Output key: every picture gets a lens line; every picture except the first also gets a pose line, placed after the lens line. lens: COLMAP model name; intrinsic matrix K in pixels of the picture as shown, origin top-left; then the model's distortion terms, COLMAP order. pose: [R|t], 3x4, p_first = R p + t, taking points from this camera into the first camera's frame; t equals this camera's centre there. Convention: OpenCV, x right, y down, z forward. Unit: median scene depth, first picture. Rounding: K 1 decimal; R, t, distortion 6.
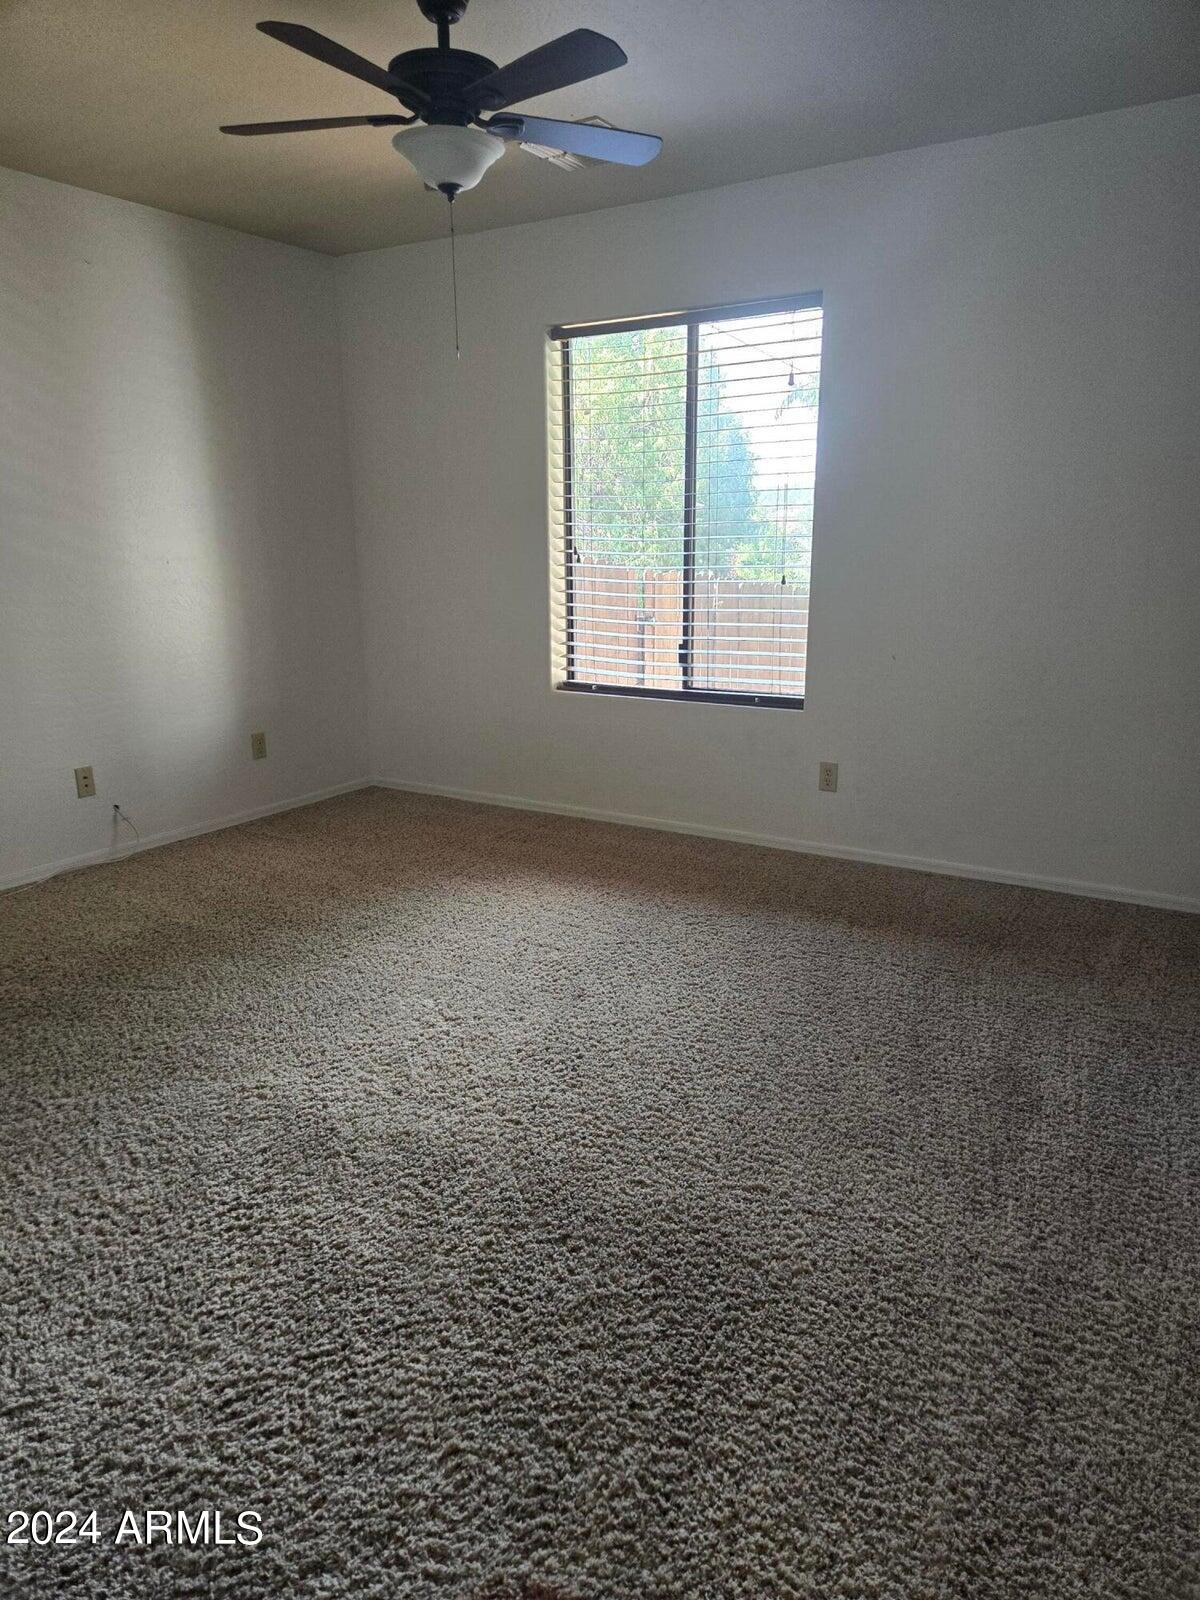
lens RADIAL K [[1061.6, 0, 600.0], [0, 1061.6, 800.0], [0, 0, 1]] dist [0.049261, -0.001864]
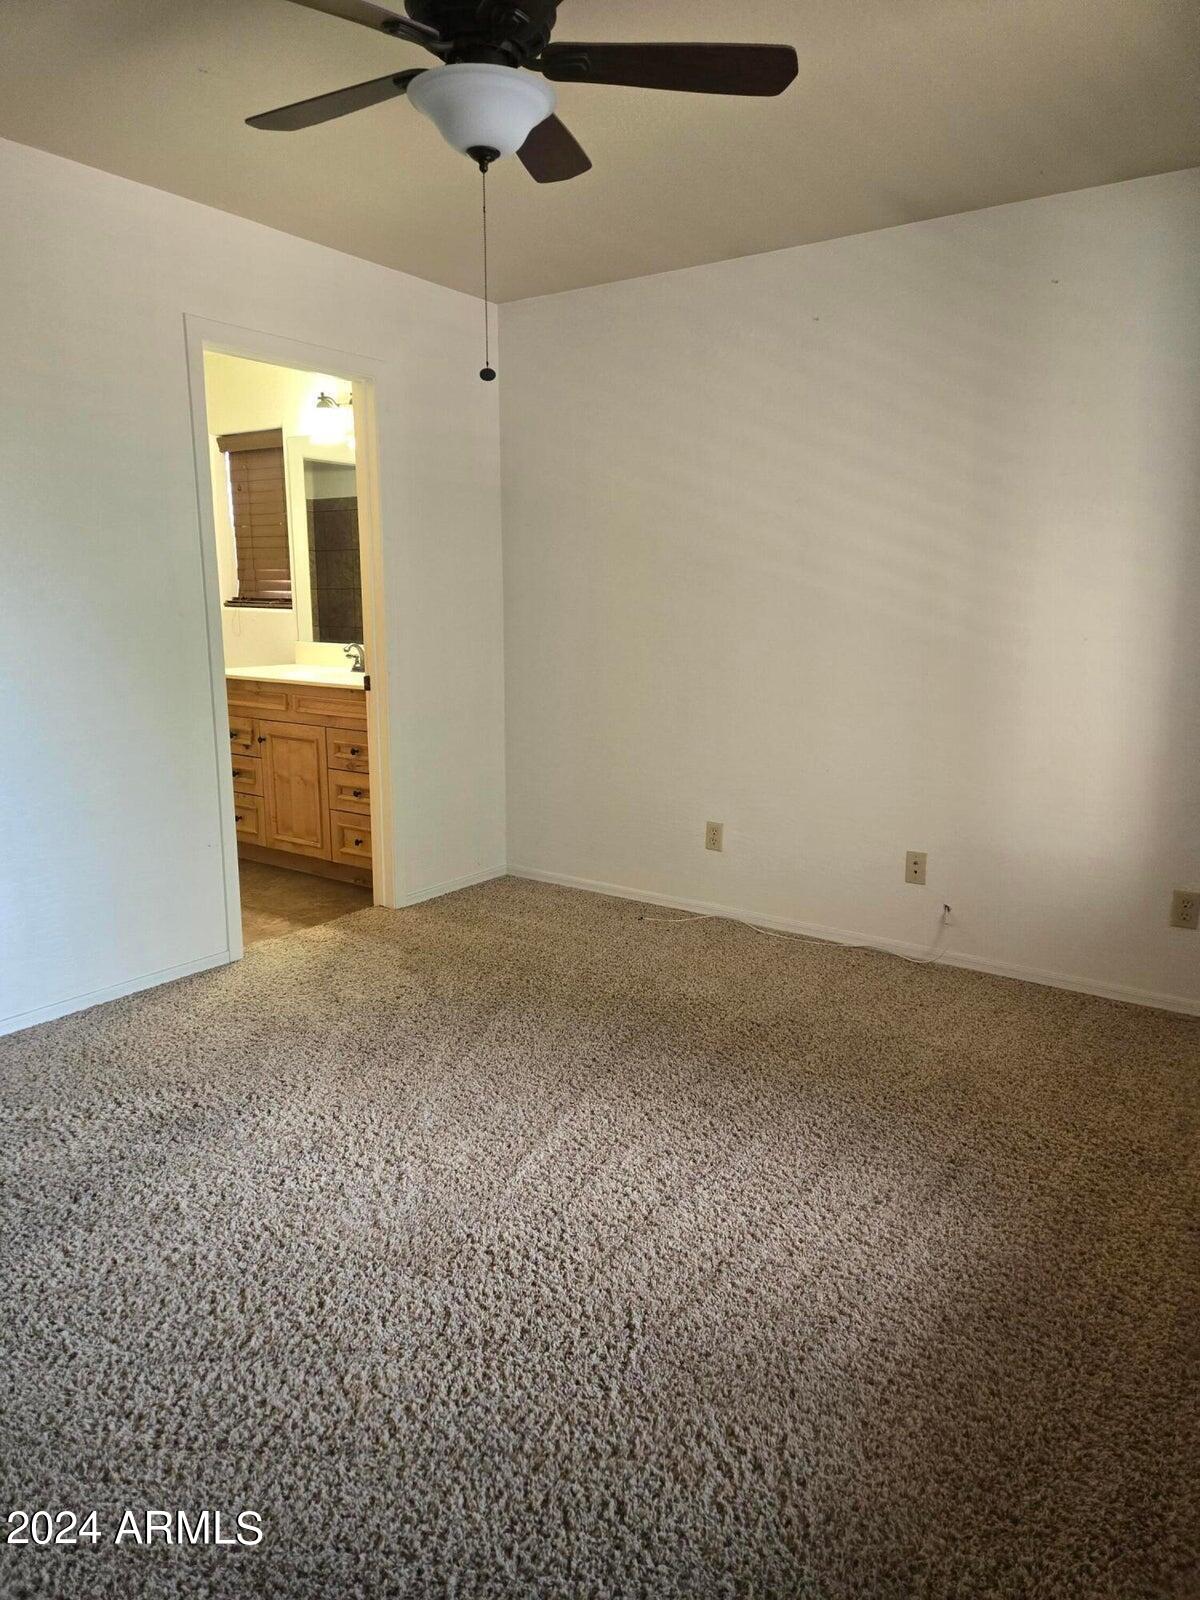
lens RADIAL K [[1061.6, 0, 600.0], [0, 1061.6, 800.0], [0, 0, 1]] dist [0.049261, -0.001864]
pose [[-0.053796, 0.200630, -0.978189, 0.413673], [-0.249249, 0.945901, 0.207715, -0.193103], [0.966944, 0.254987, -0.000879, 0.725257]]
